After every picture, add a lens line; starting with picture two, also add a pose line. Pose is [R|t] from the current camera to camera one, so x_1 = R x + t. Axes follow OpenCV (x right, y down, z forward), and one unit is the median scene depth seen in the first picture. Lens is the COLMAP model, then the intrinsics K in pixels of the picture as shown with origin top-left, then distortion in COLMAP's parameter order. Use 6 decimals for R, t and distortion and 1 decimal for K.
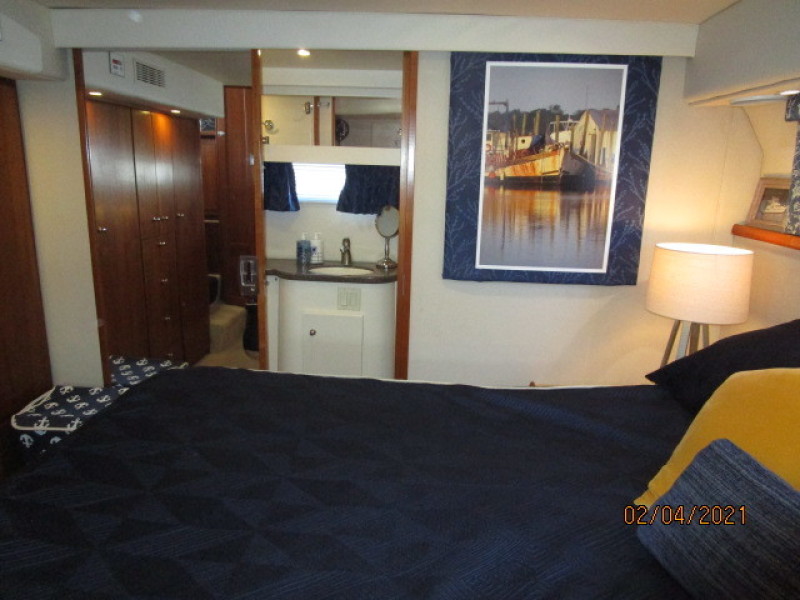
lens RADIAL K [[569.6, 0, 397.5], [0, 569.6, 301.3], [0, 0, 1]] dist [-0.028601, 0.010413]
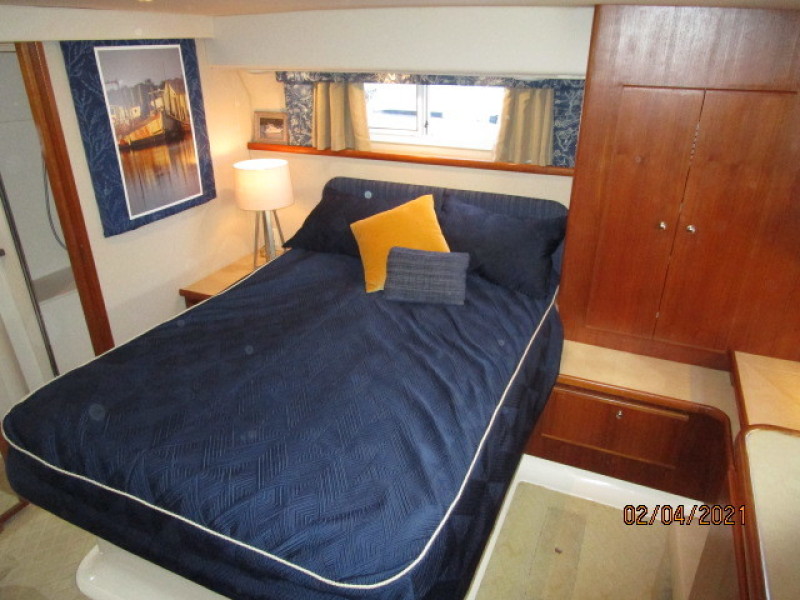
lens RADIAL K [[569.6, 0, 397.5], [0, 569.6, 301.3], [0, 0, 1]] dist [-0.028601, 0.010413]
pose [[0.357151, -0.424286, 0.832120, -0.775089], [0.234921, 0.903043, 0.359619, -0.211094], [-0.904022, 0.067044, 0.422197, -0.021406]]
